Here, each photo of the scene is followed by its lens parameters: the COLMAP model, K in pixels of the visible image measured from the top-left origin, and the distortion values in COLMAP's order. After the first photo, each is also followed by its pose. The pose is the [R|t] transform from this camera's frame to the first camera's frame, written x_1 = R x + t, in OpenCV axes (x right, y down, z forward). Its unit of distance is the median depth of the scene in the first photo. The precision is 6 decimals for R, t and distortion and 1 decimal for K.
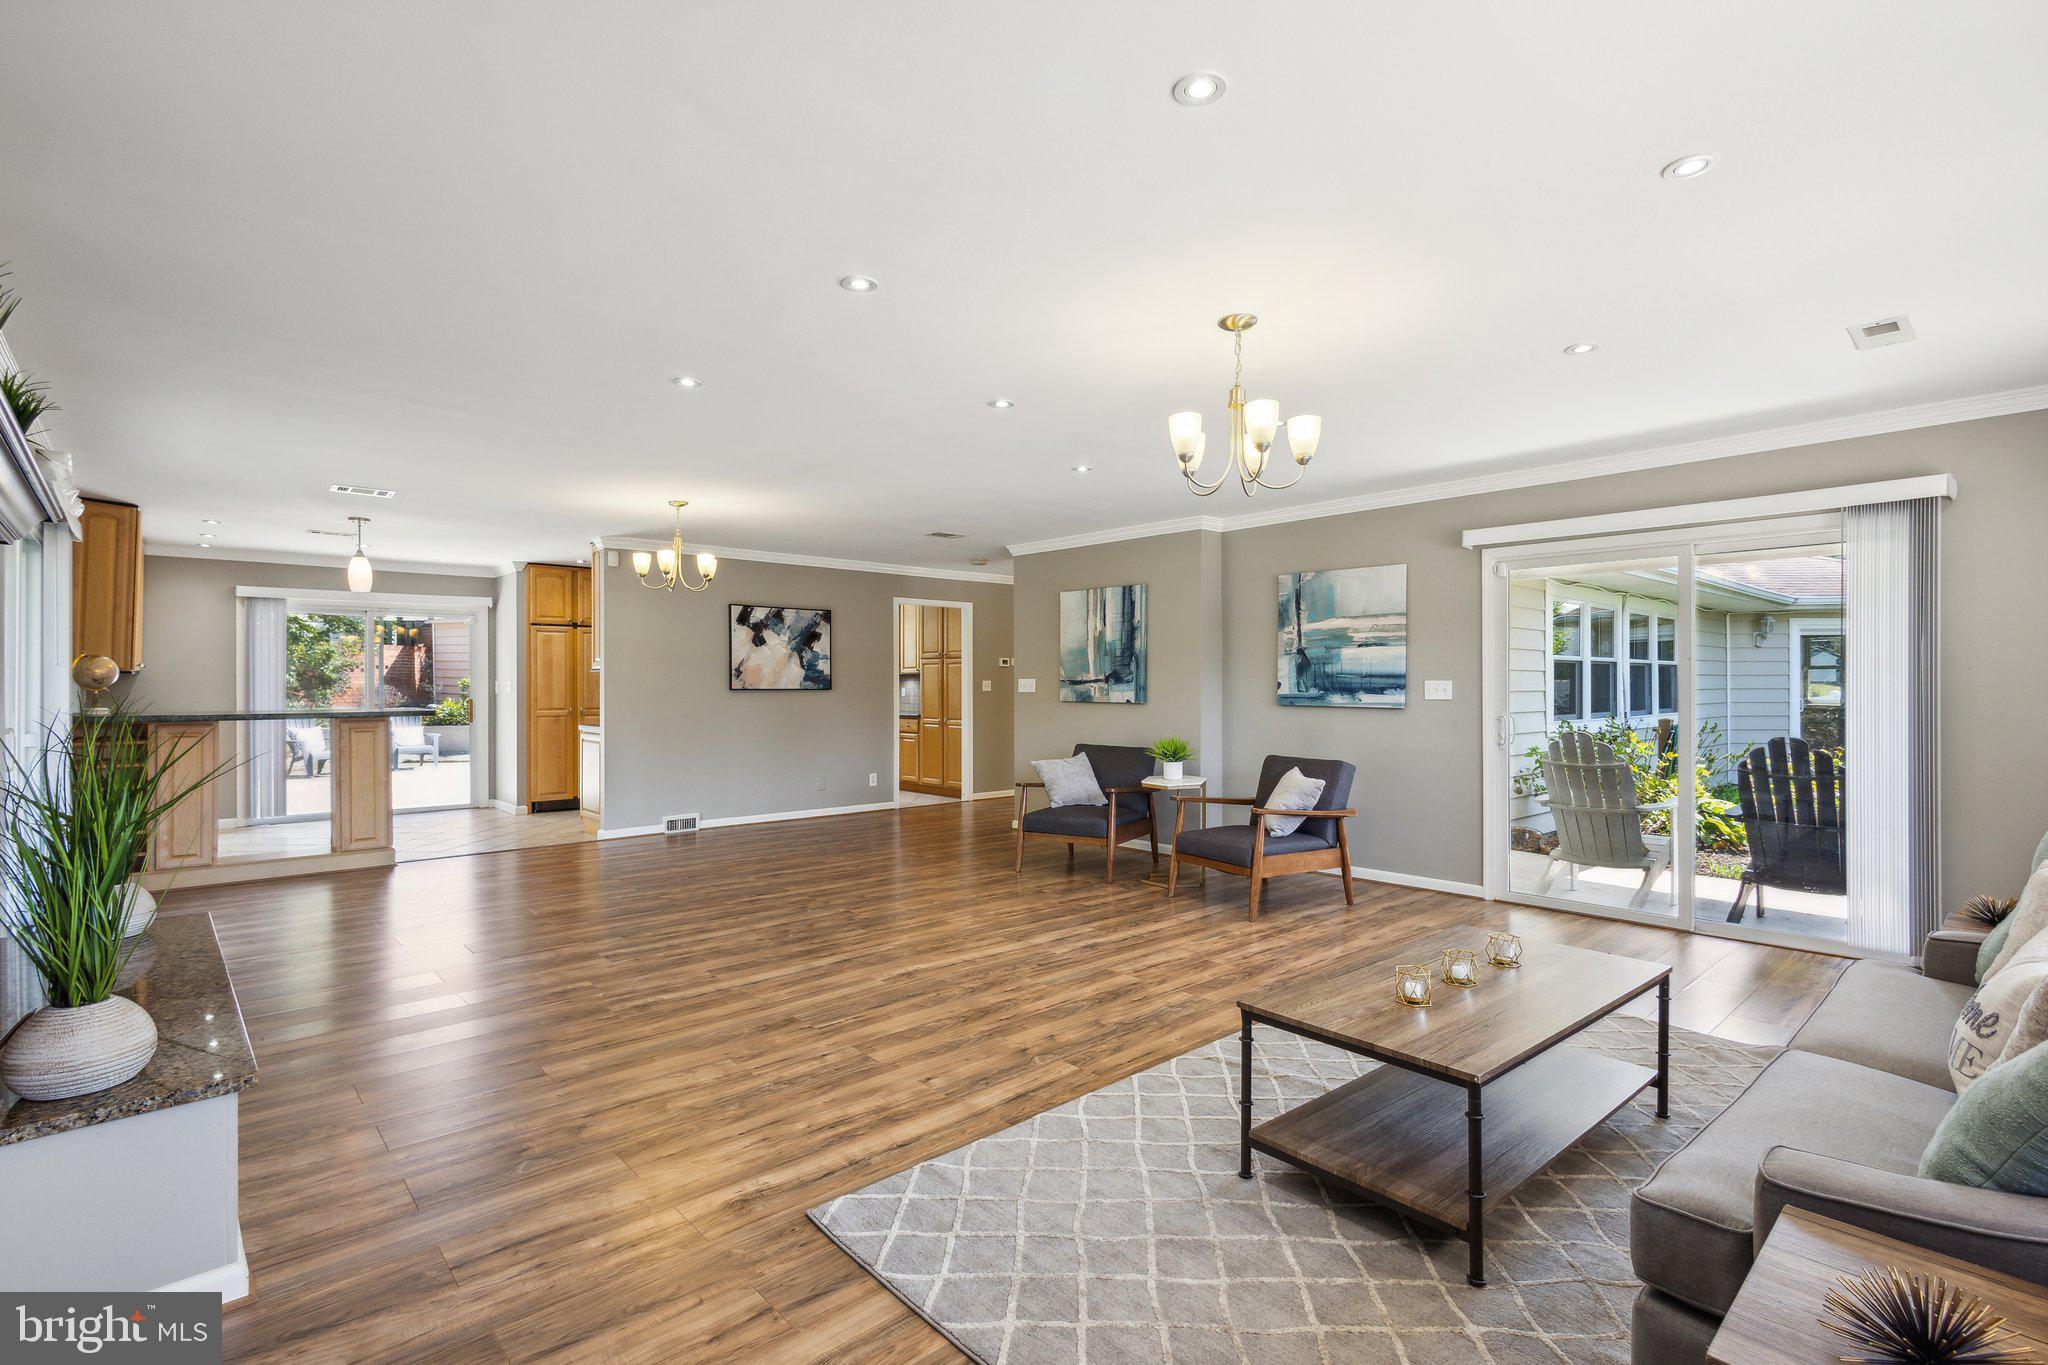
lens RADIAL K [[954.5, 0, 1020.6], [0, 954.5, 693.8], [0, 0, 1]] dist [0.013283, -0.002607]
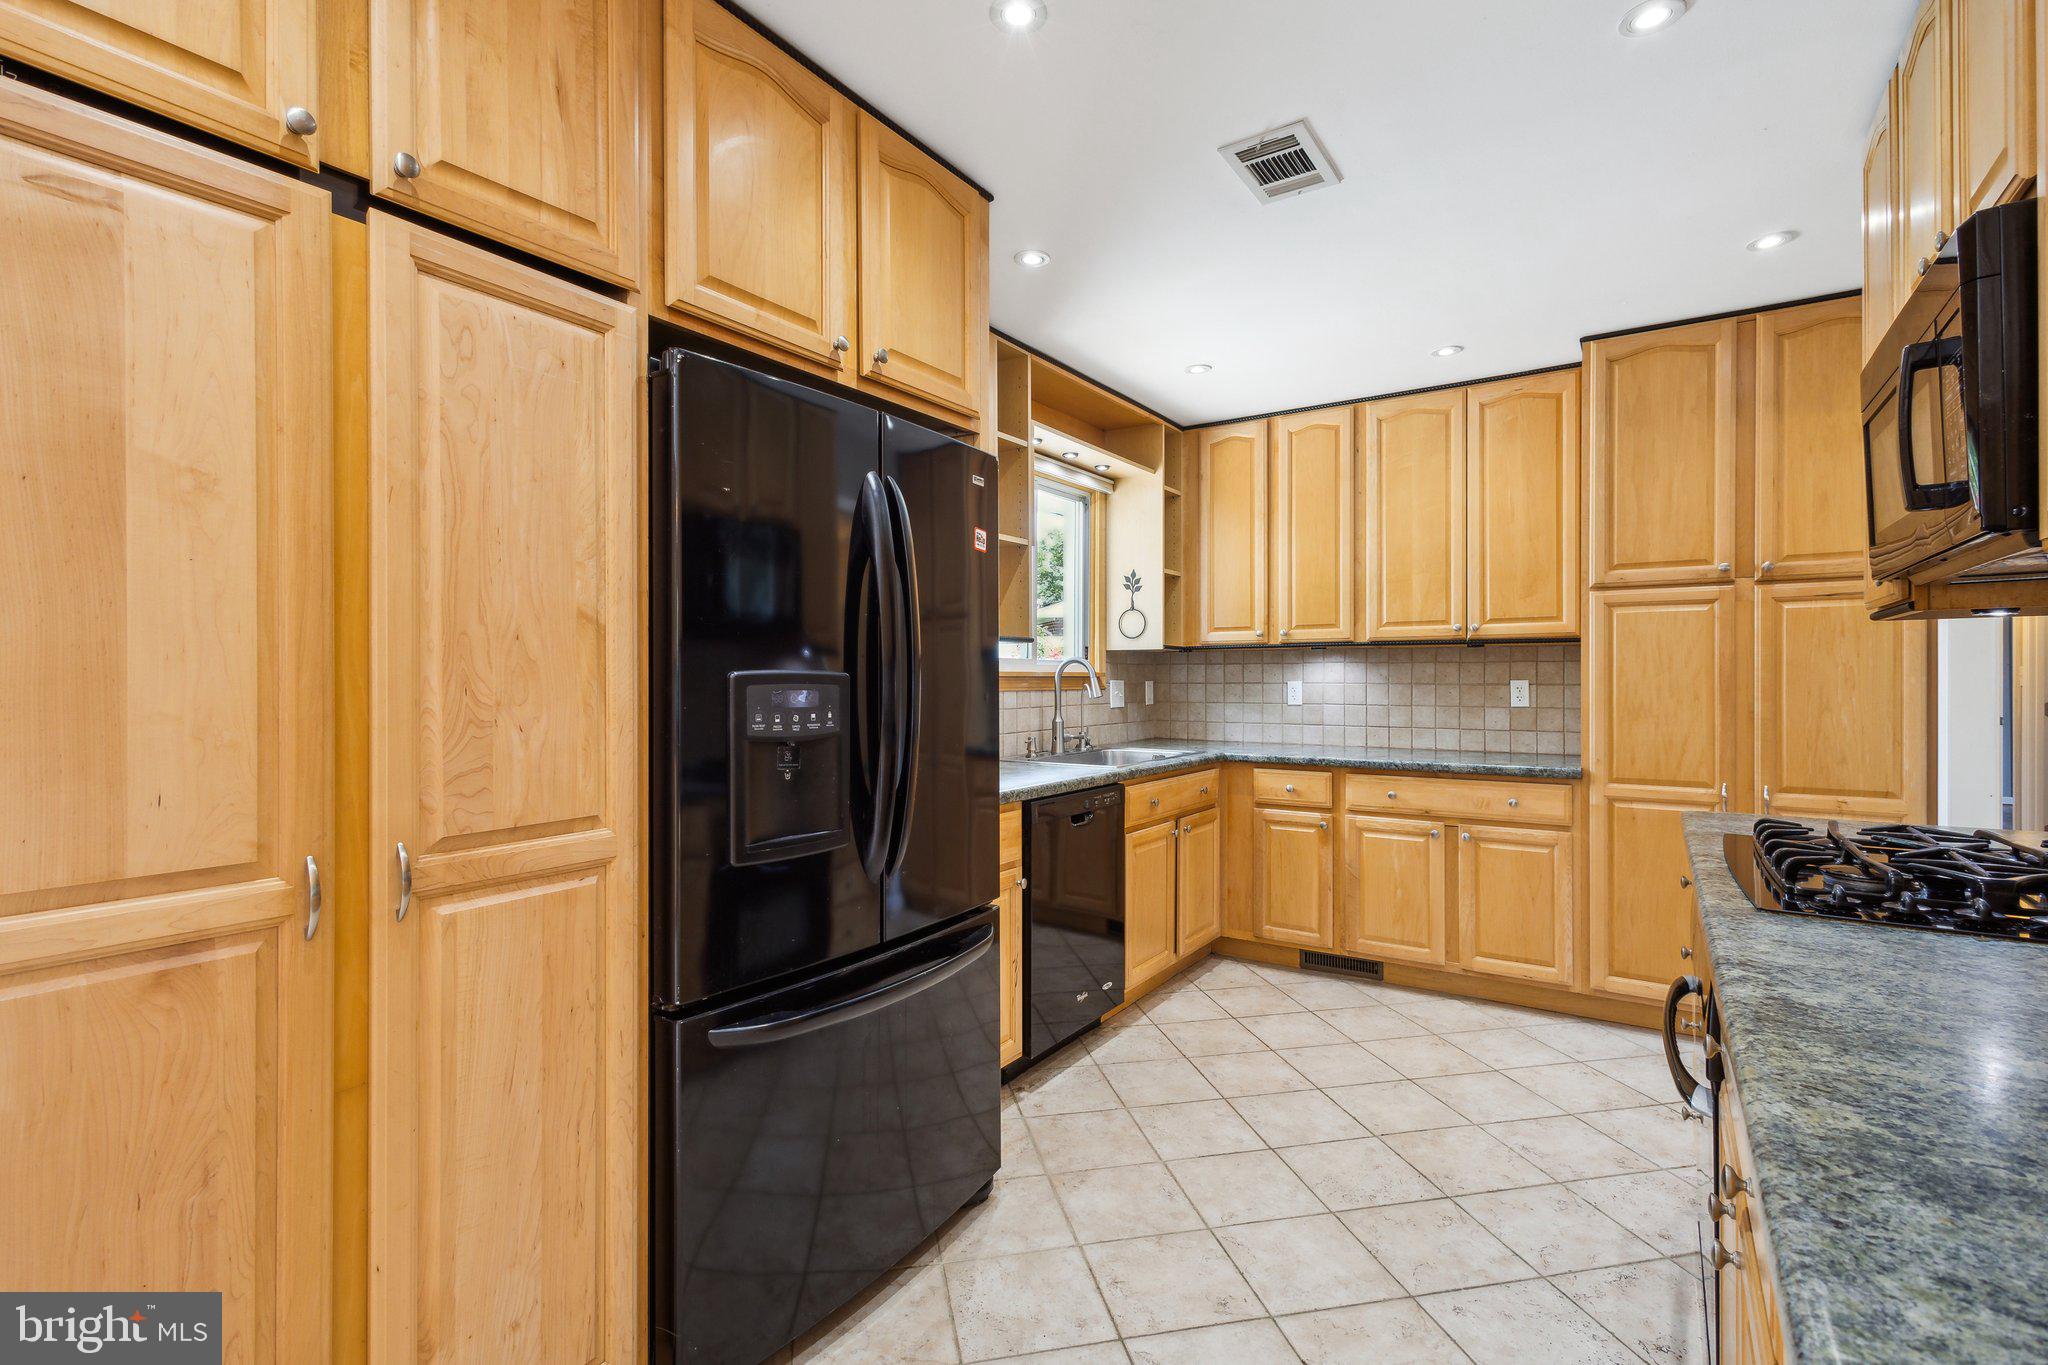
lens RADIAL K [[954.5, 0, 1015.6], [0, 954.5, 677.4], [0, 0, 1]] dist [0.013283, -0.002607]
pose [[0.967326, 0.002132, 0.253525, -0.632637], [-0.000015, 0.999965, -0.008353, -0.008937], [-0.253534, 0.008076, 0.967293, 1.285822]]
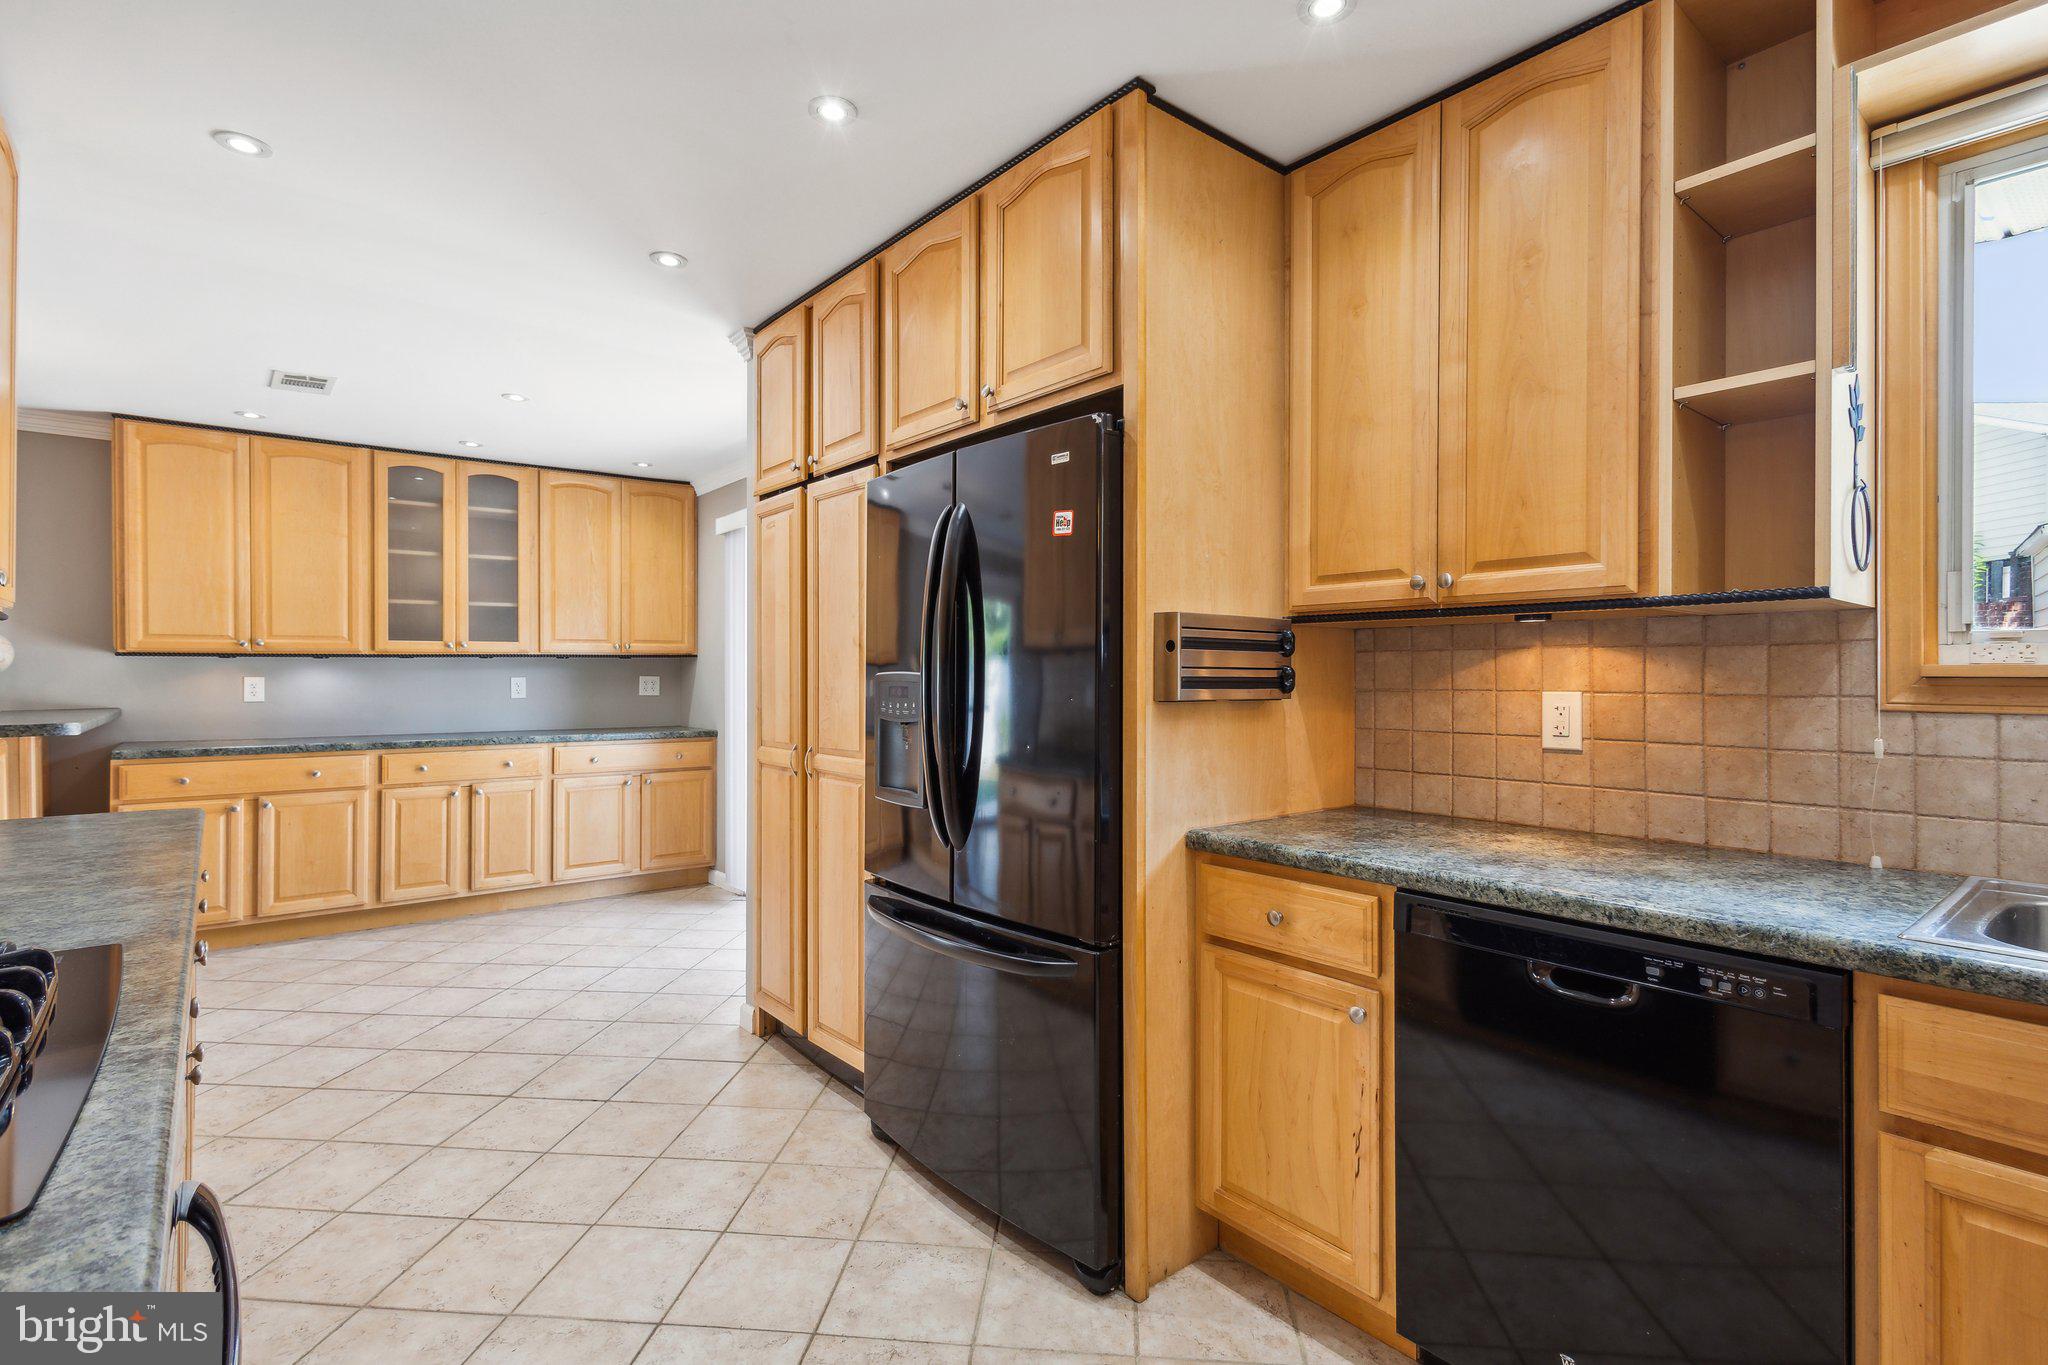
lens RADIAL K [[954.5, 0, 1025.4], [0, 954.5, 675.4], [0, 0, 1]] dist [0.013283, -0.002607]
pose [[-0.037832, 0.000938, -0.999284, -0.240511], [-0.010561, 0.999943, 0.001338, -0.012820], [0.999228, 0.010605, -0.037820, 1.630869]]
